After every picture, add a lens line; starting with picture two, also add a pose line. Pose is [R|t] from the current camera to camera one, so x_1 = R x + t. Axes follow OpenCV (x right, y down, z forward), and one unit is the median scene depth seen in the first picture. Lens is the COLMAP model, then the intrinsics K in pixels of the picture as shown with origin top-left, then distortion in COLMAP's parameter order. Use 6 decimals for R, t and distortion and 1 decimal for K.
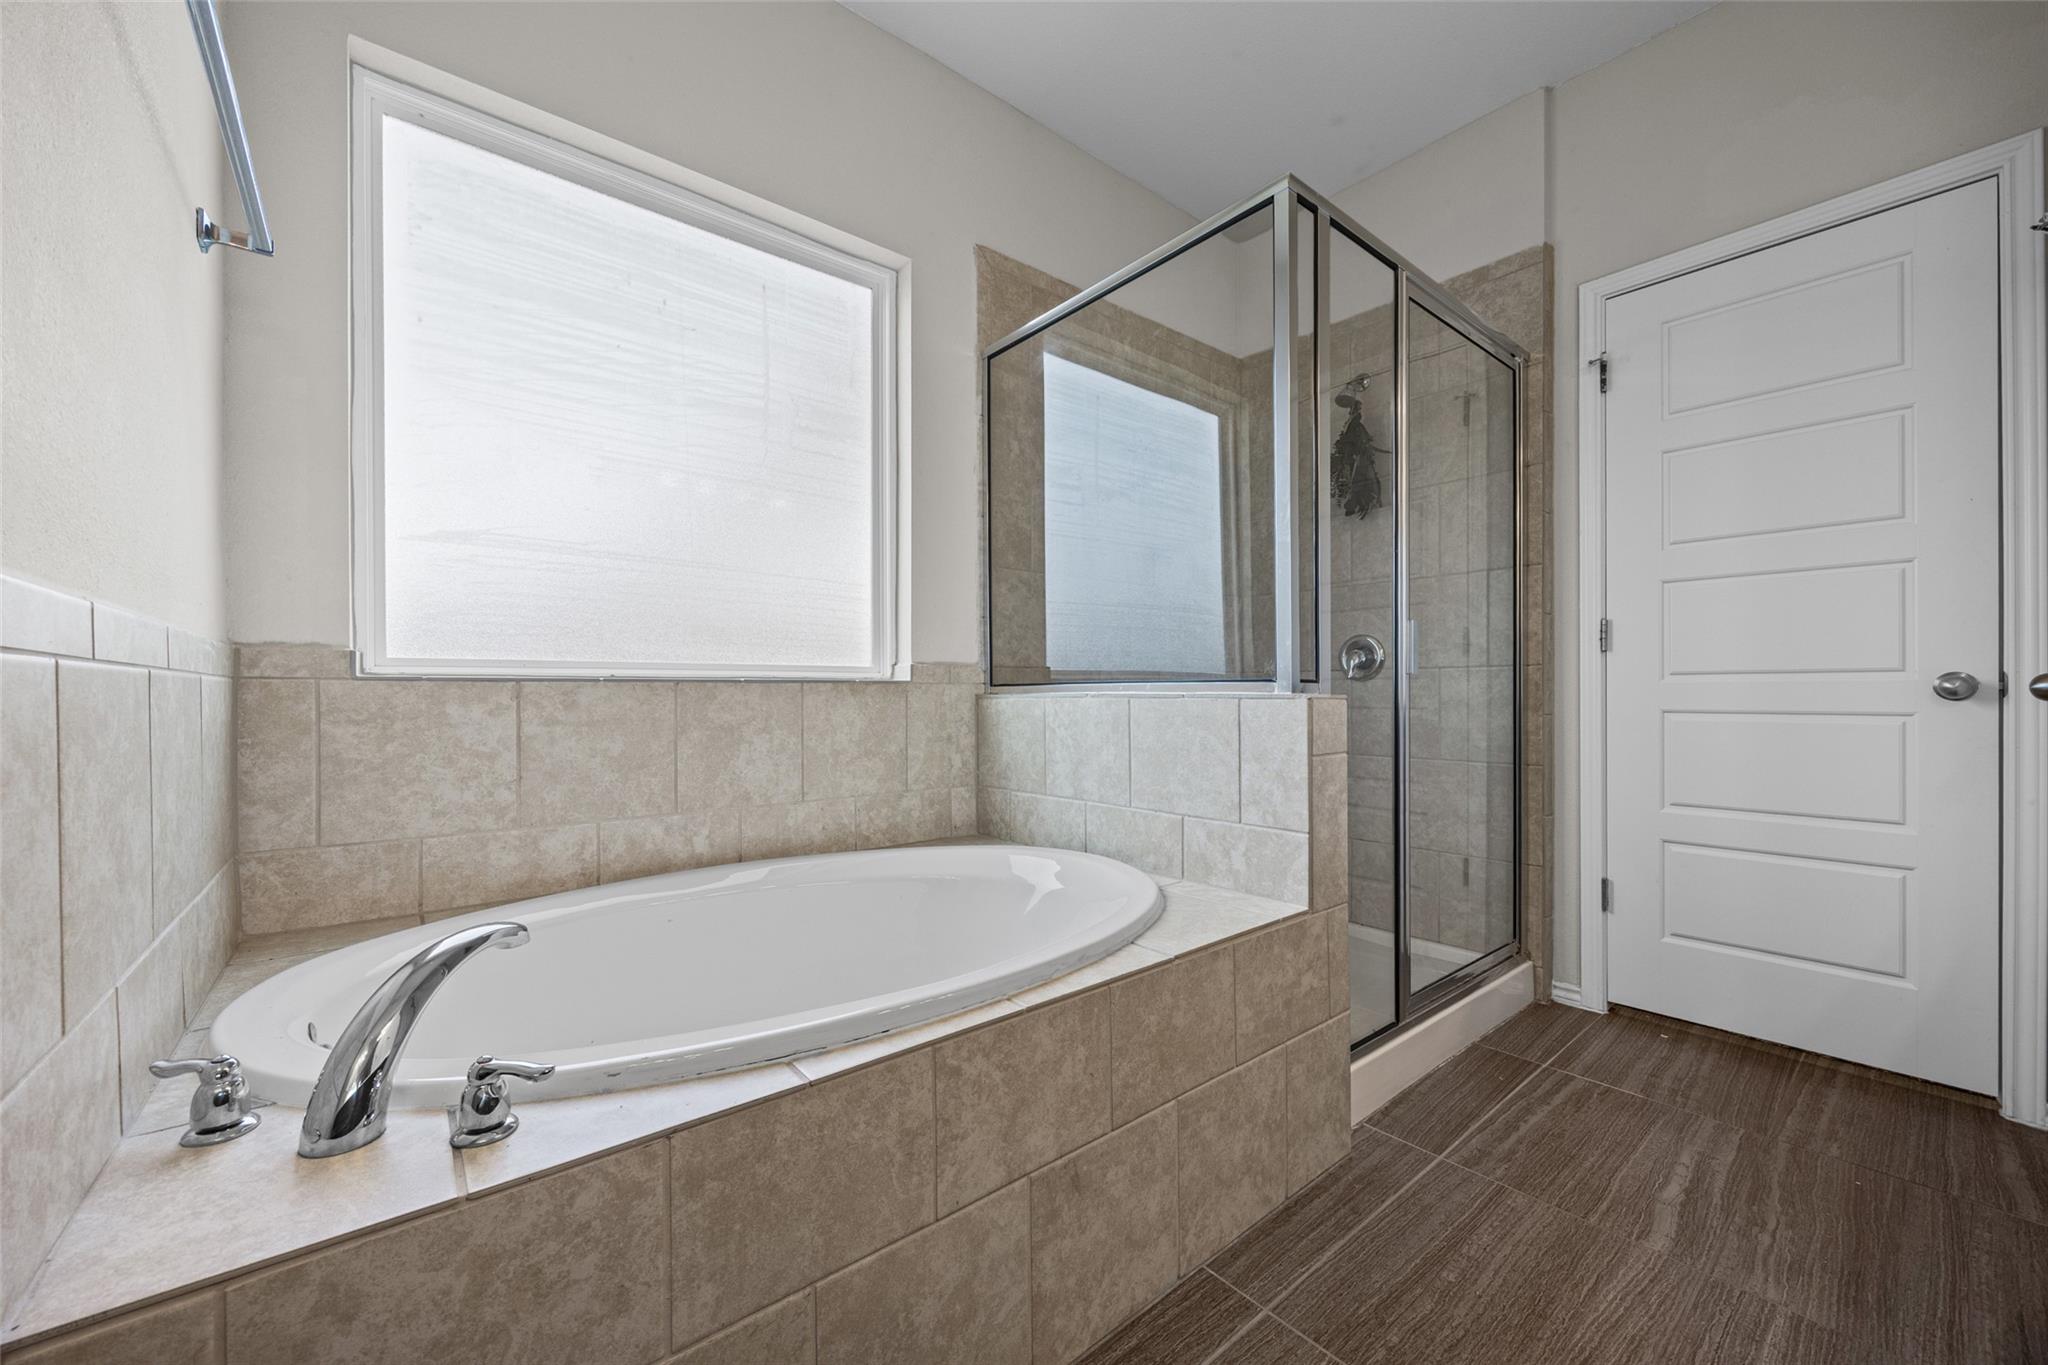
lens RADIAL K [[779.8, 0, 1019.9], [0, 779.8, 690.8], [0, 0, 1]] dist [-0.000130, -0.000127]
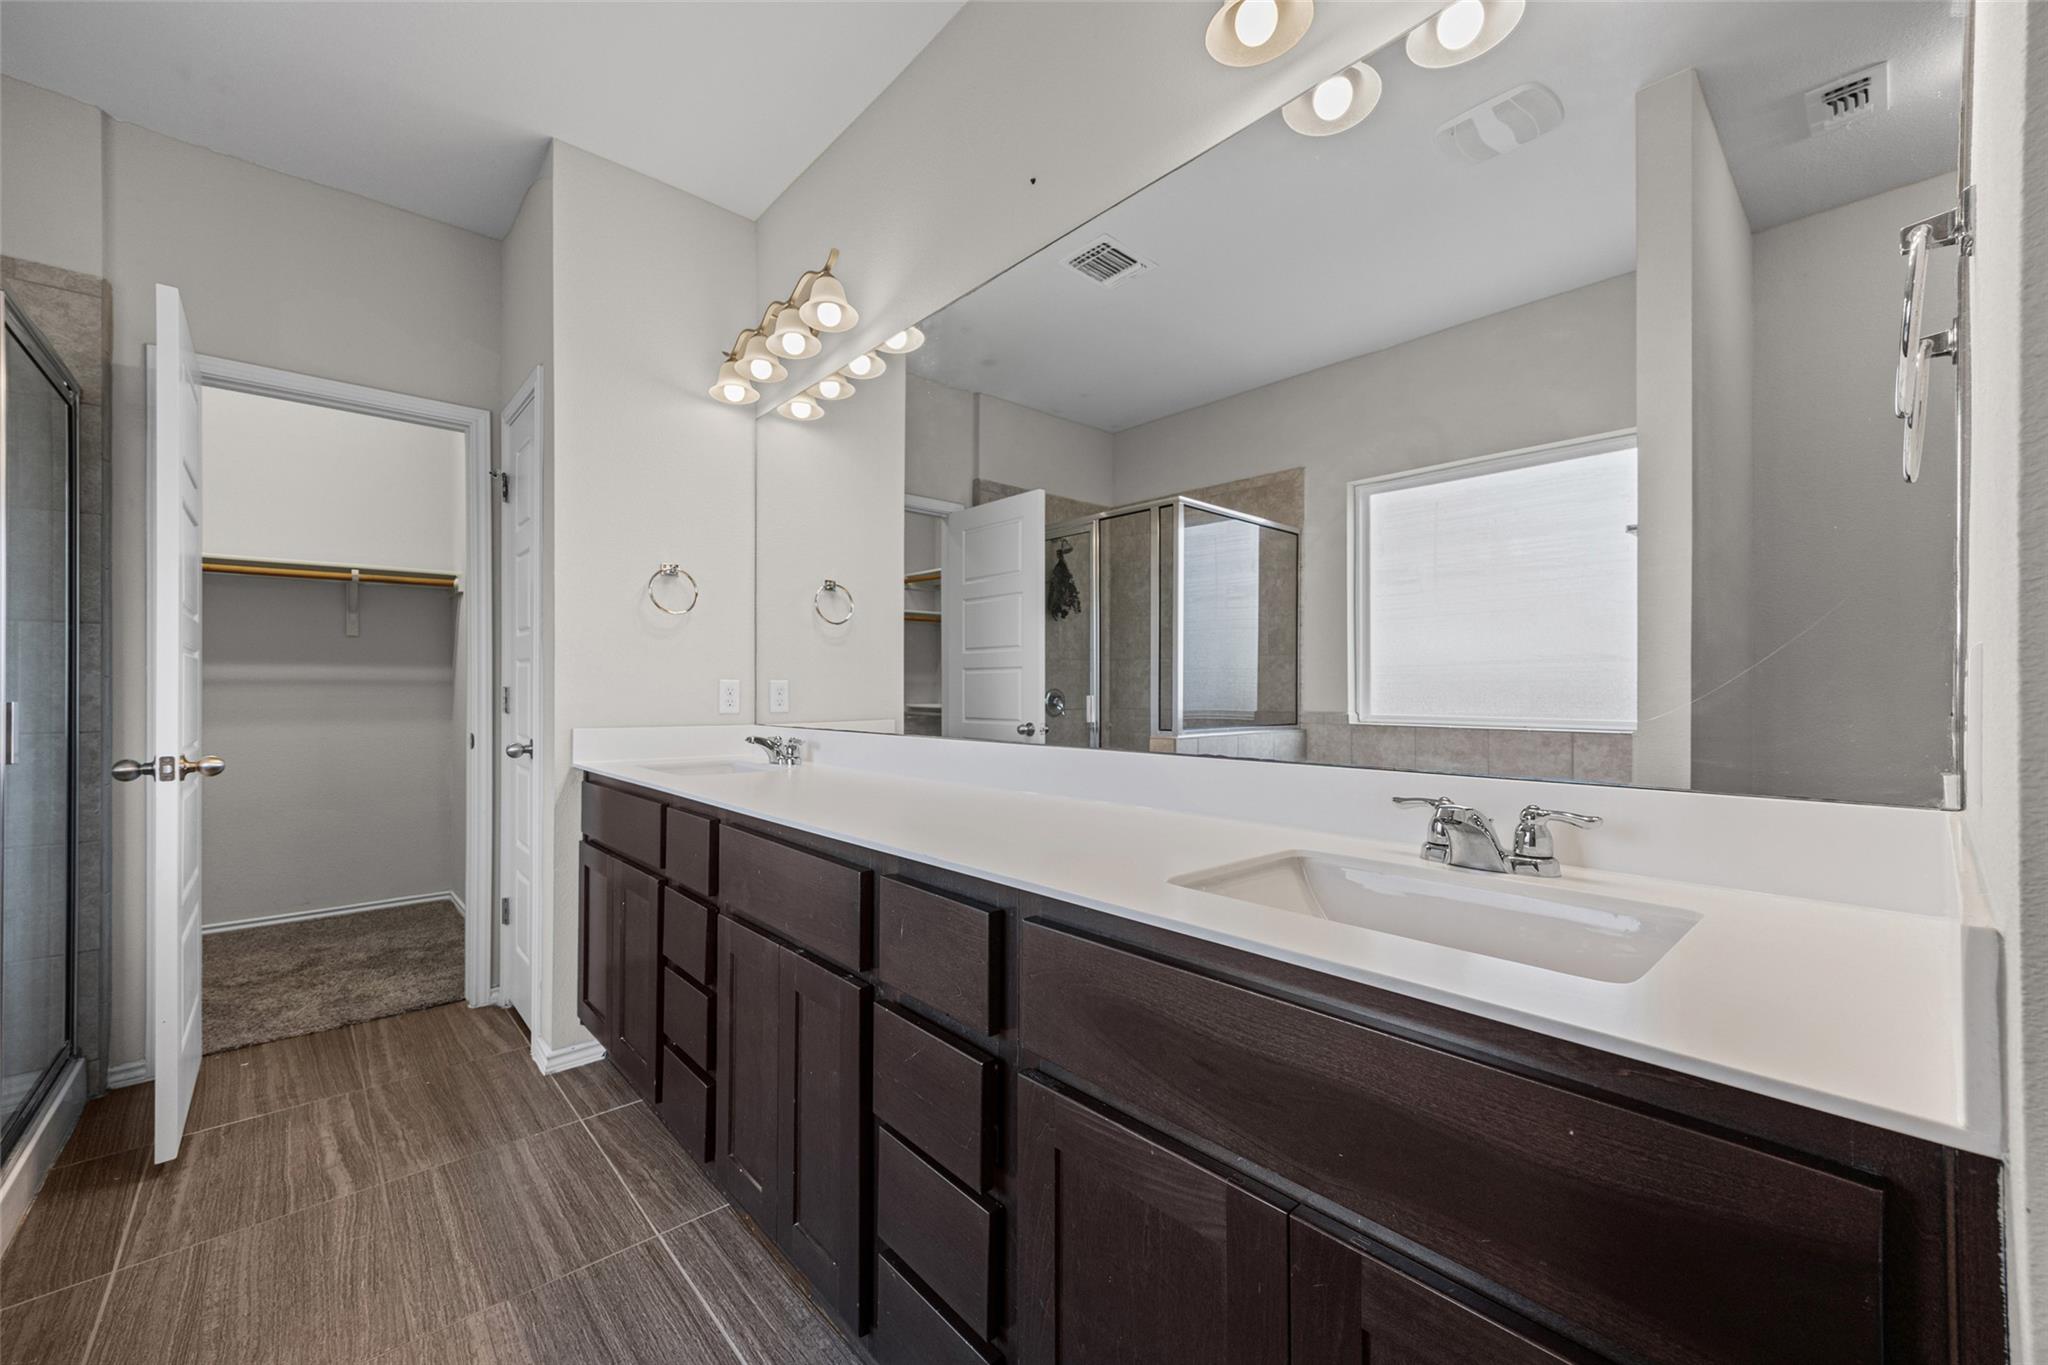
lens RADIAL K [[810.4, 0, 1031.7], [0, 810.4, 685.8], [0, 0, 1]] dist [0.000044, 0.000172]
pose [[-0.055906, 0.008261, 0.998402, -0.535448], [-0.000429, 0.999965, -0.008298, -0.121037], [-0.998436, -0.000892, -0.055900, -0.080466]]
